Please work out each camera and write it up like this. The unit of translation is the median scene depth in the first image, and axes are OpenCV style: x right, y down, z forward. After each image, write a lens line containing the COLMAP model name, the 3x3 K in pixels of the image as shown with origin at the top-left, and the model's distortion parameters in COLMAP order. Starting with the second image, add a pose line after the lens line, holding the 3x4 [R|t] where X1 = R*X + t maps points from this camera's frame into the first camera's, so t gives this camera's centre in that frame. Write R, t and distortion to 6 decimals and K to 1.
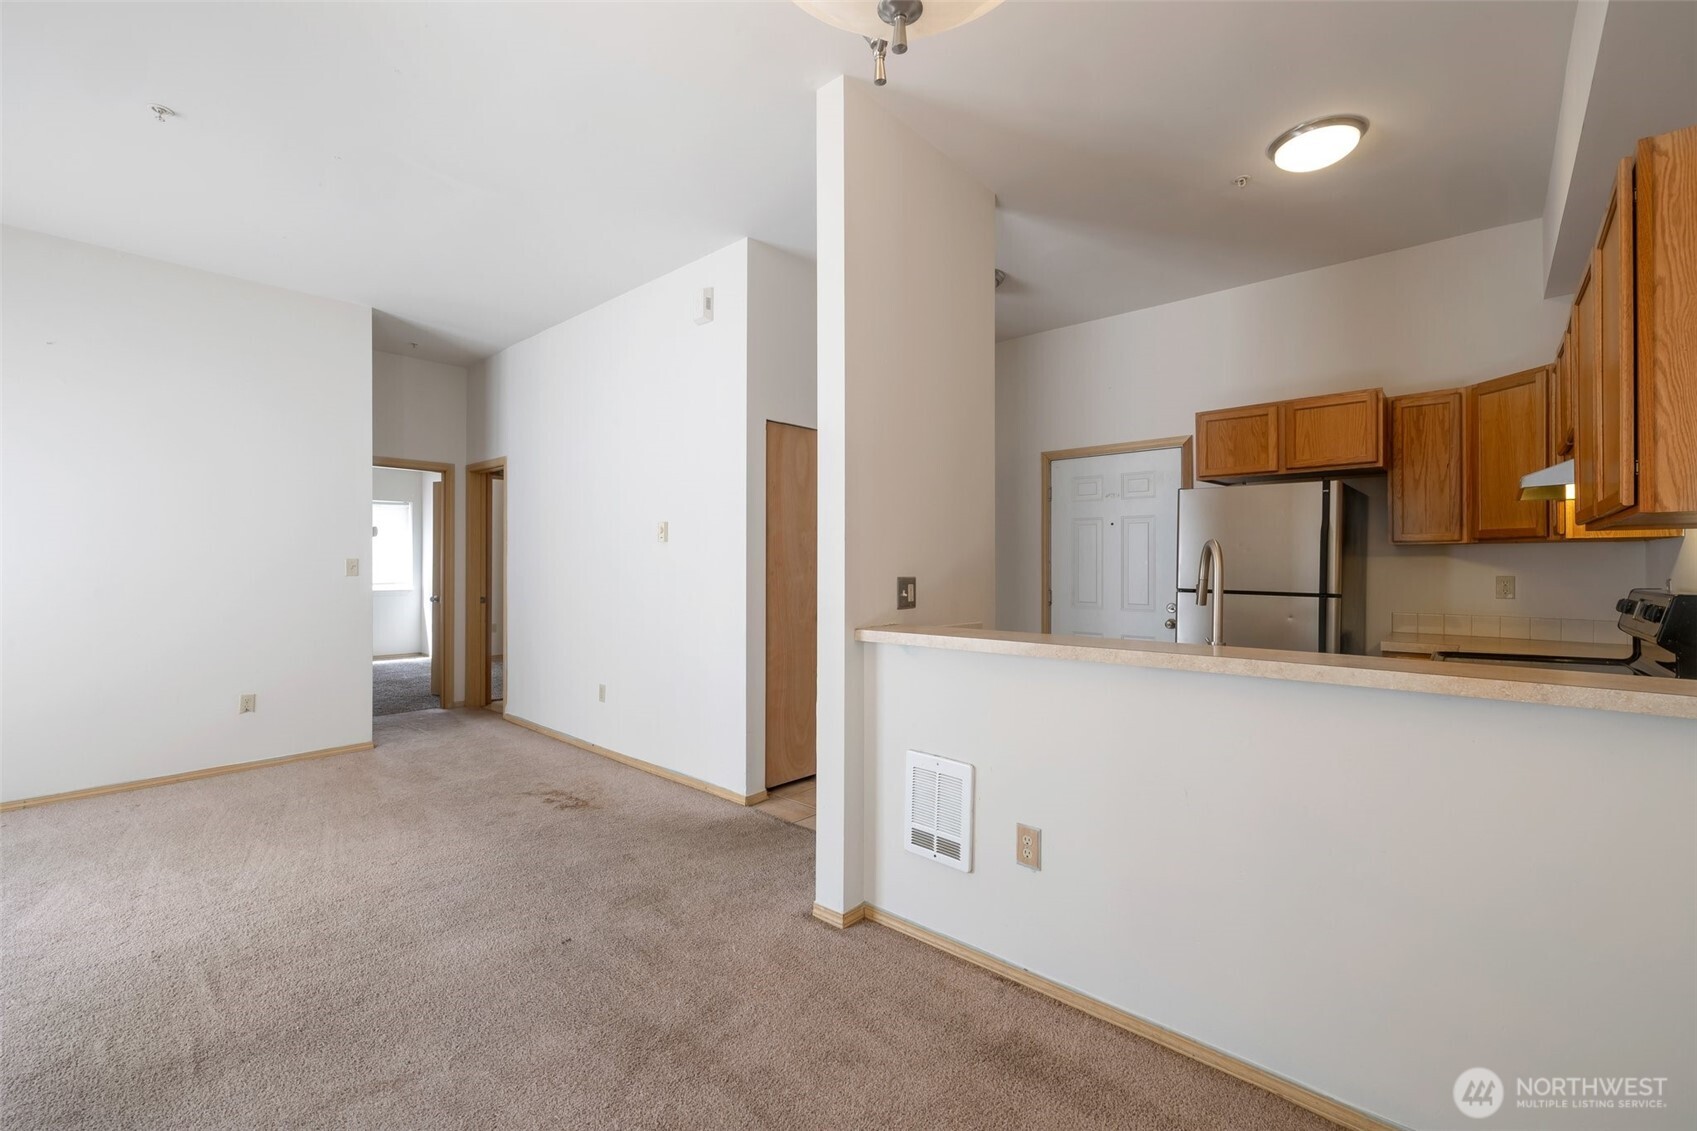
lens RADIAL K [[724.0, 0, 843.2], [0, 724.0, 556.6], [0, 0, 1]] dist [-0.000658, -0.000324]
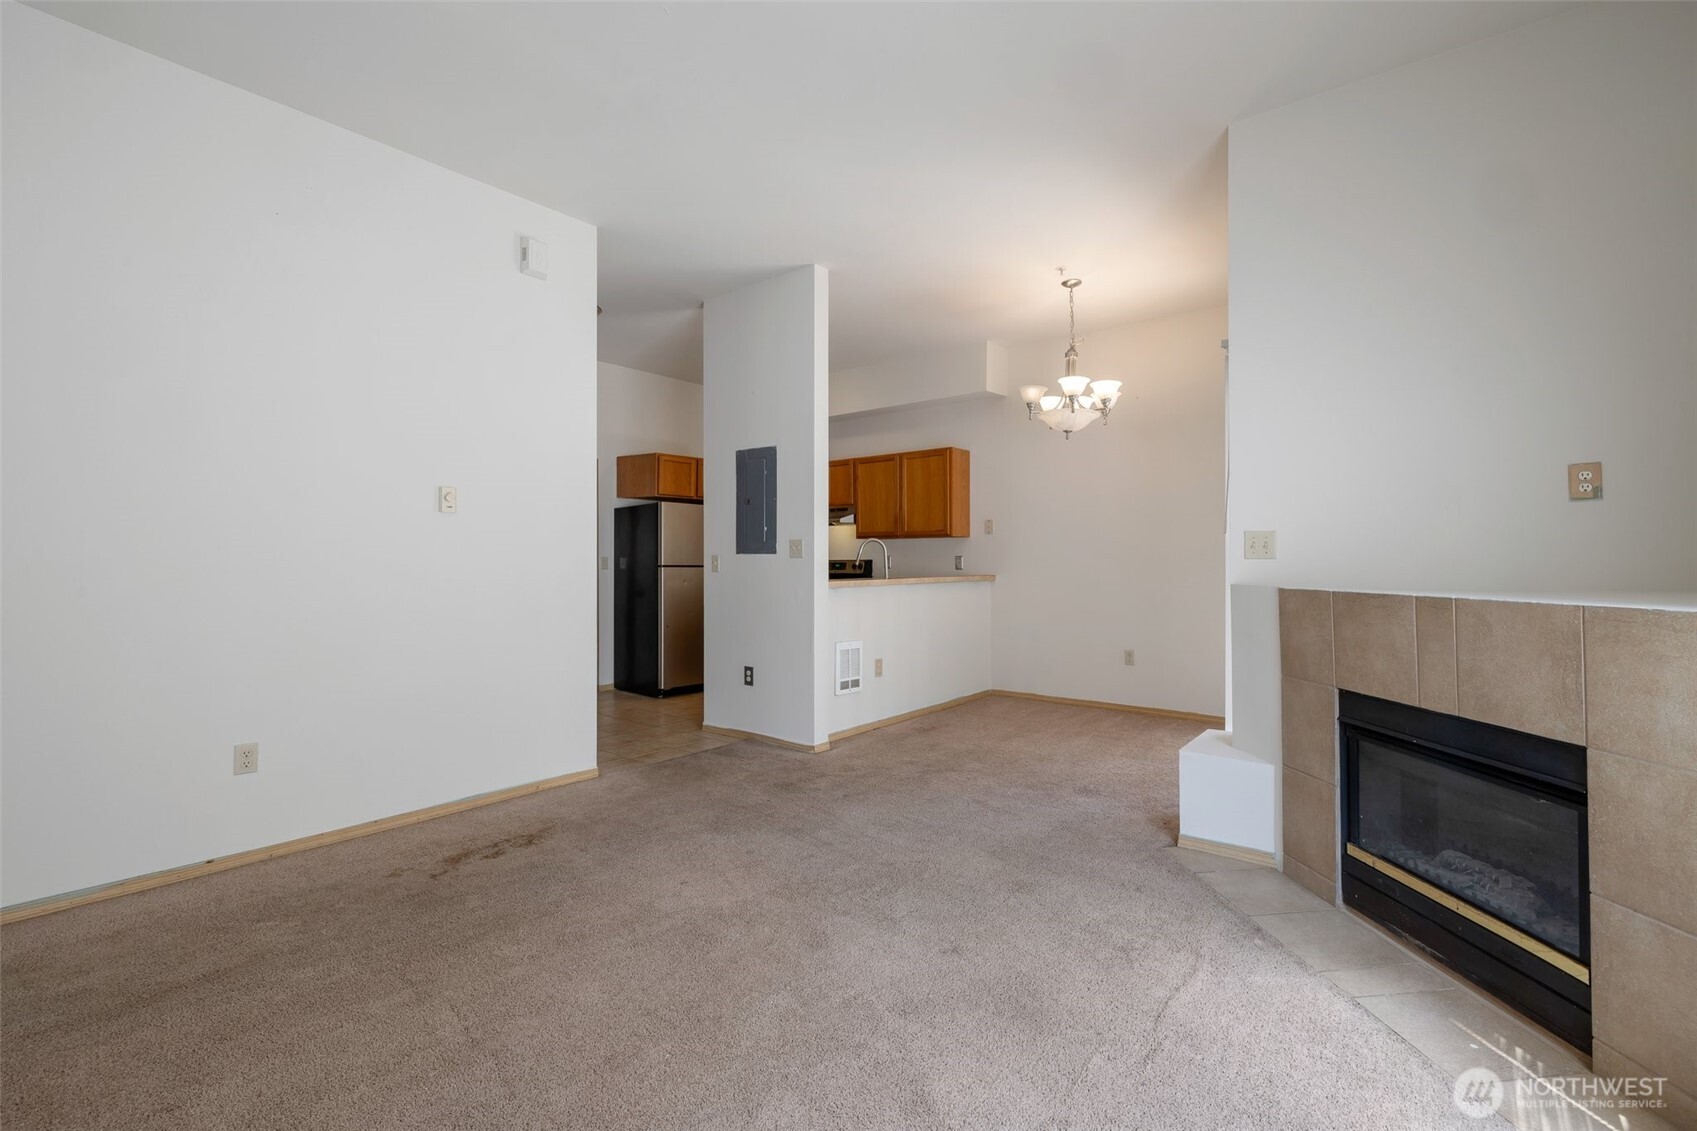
lens RADIAL K [[746.2, 0, 867.7], [0, 746.2, 553.1], [0, 0, 1]] dist [-0.000531, -0.000218]
pose [[-0.053512, 0.006647, 0.998545, -1.223170], [-0.004974, 0.999964, -0.006923, 0.029631], [-0.998555, -0.005337, -0.053477, 0.670621]]
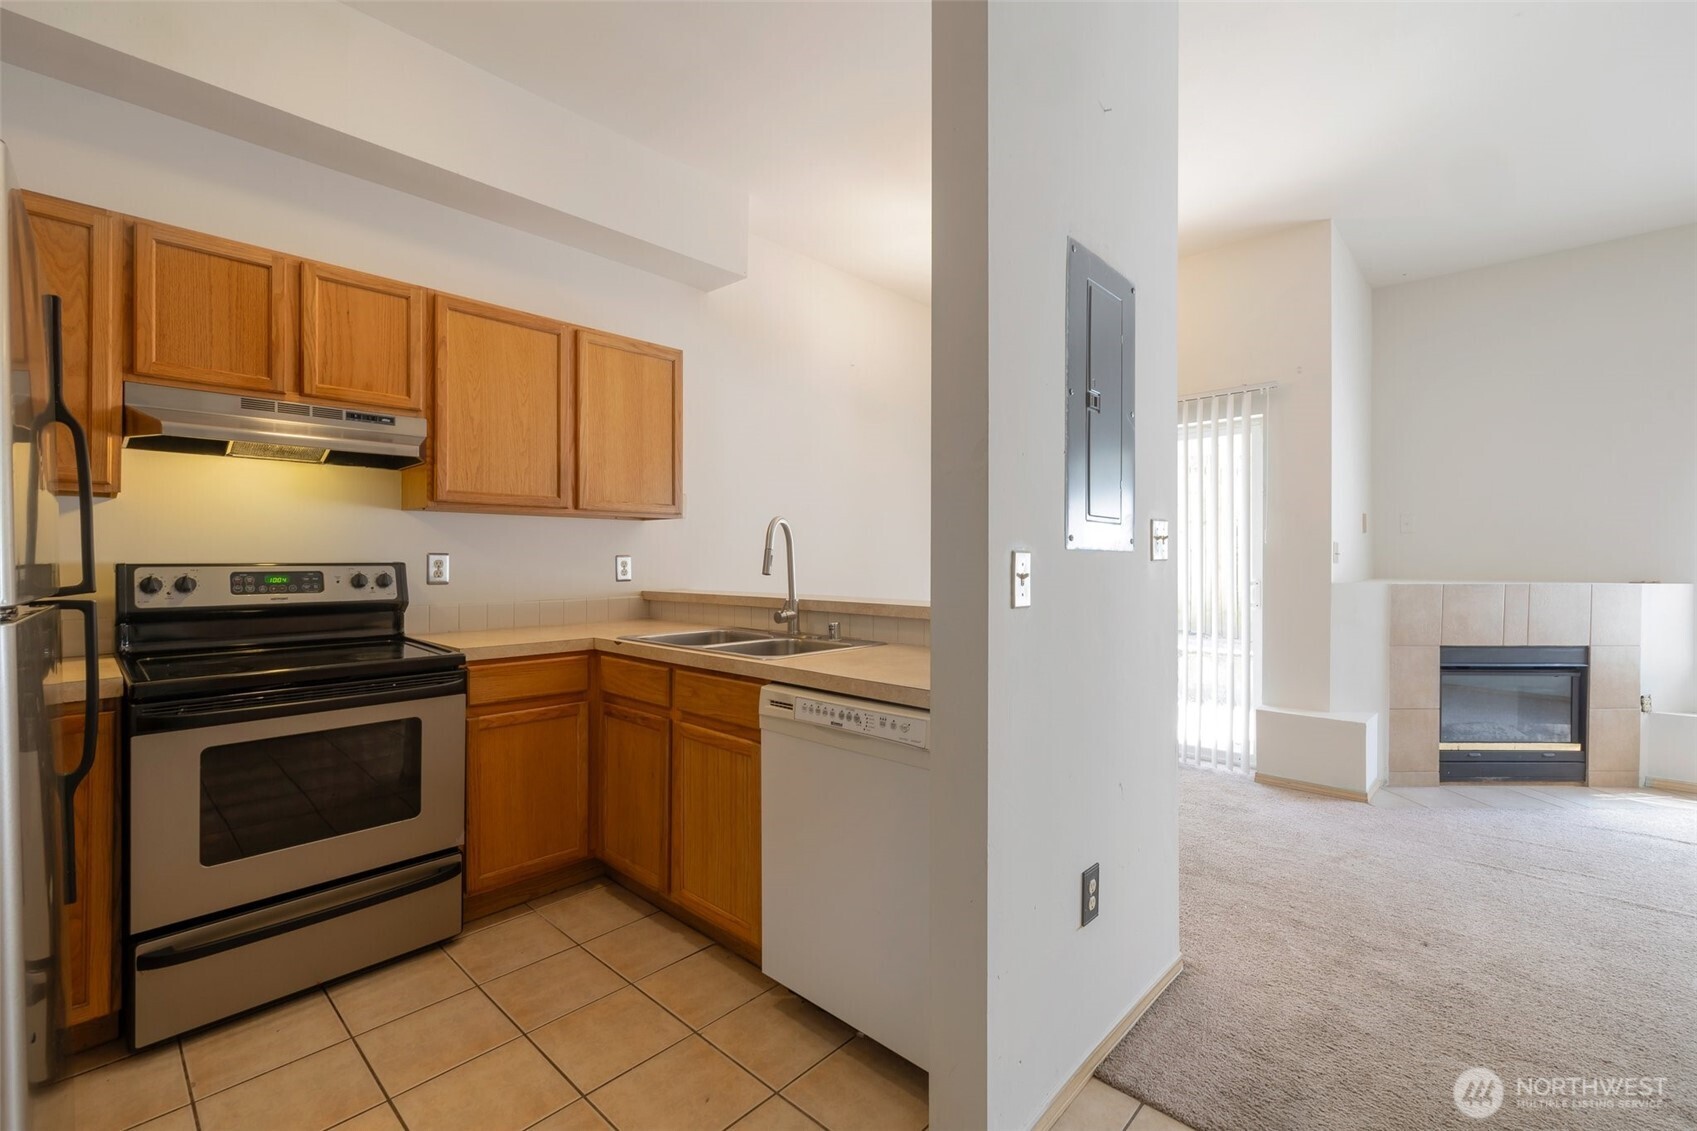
lens RADIAL K [[724.0, 0, 843.2], [0, 724.0, 556.6], [0, 0, 1]] dist [-0.000658, -0.000324]
pose [[-0.999461, -0.002844, 0.032704, 0.208934], [-0.003226, 0.999927, -0.011620, 0.033650], [-0.032669, -0.011719, -0.999398, 1.246873]]
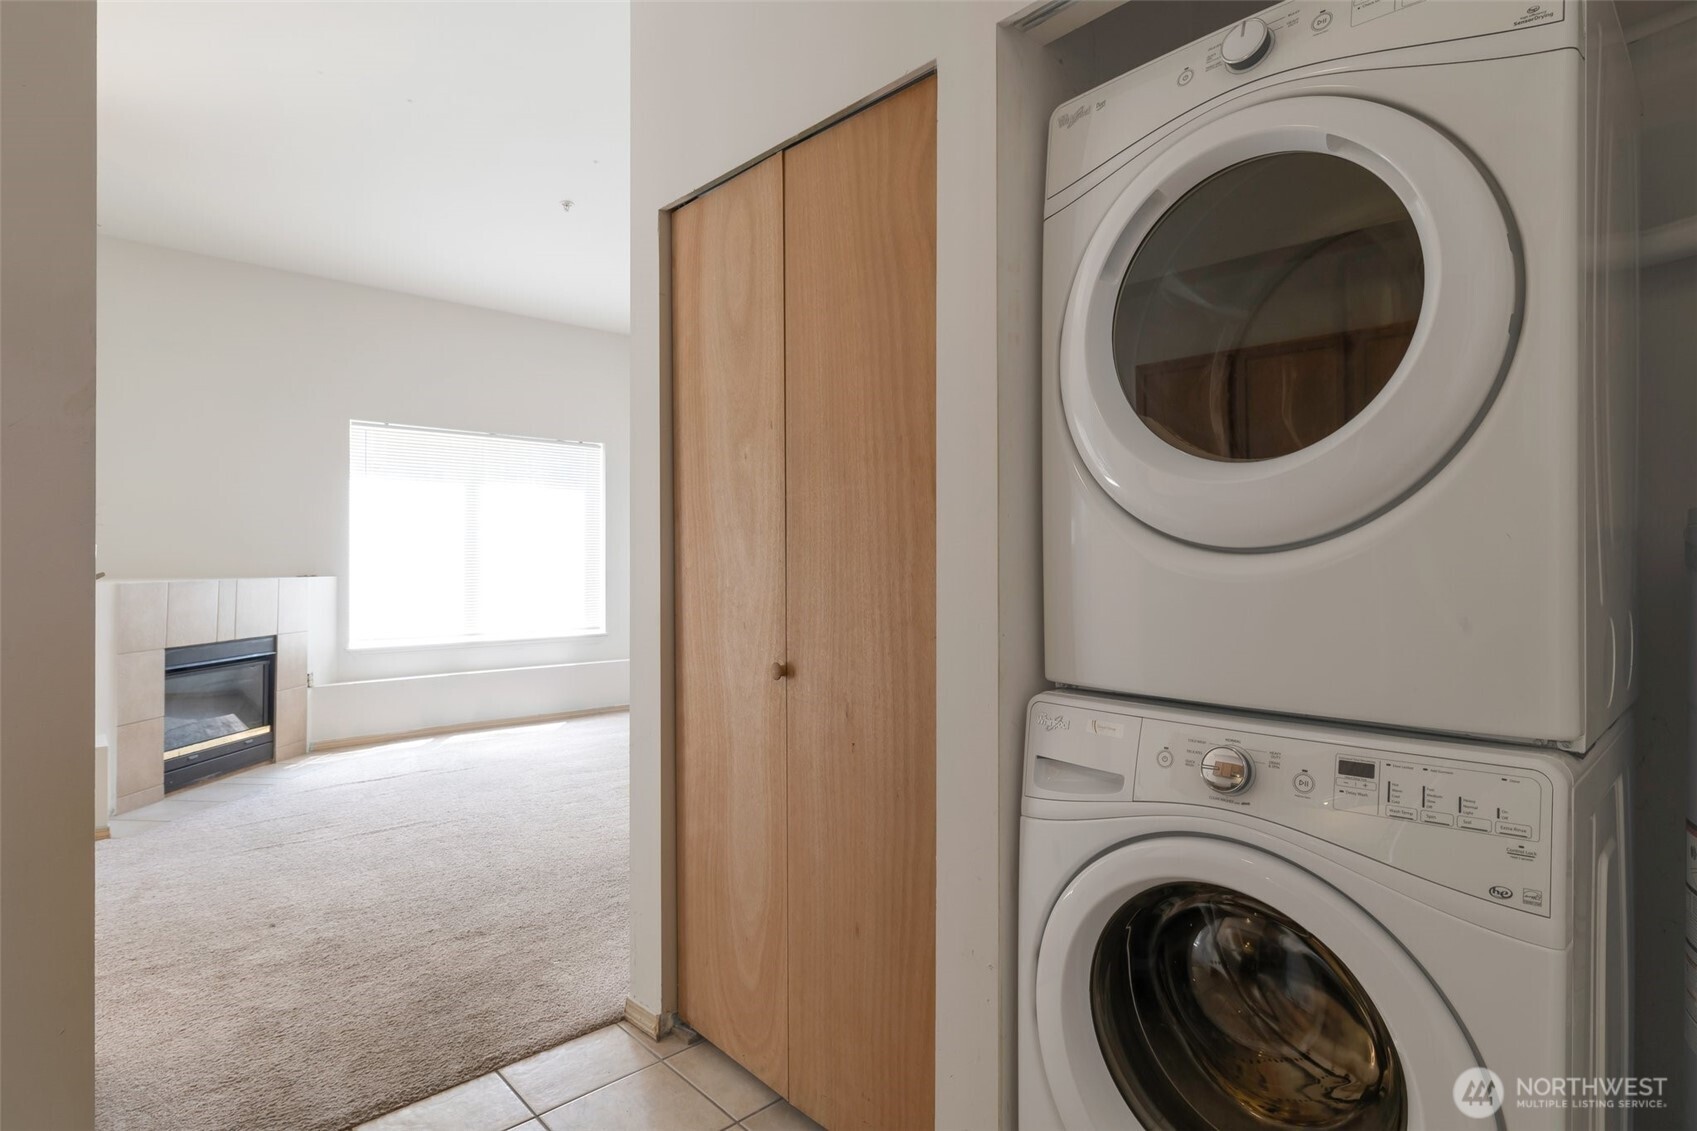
lens RADIAL K [[870.0, 0, 815.6], [0, 870.0, 561.9], [0, 0, 1]] dist [-0.001744, -0.000459]
pose [[-0.121563, 0.000869, -0.992583, 0.424546], [0.004745, 0.999989, 0.000294, 0.034715], [0.992572, -0.004674, -0.121566, 1.187687]]
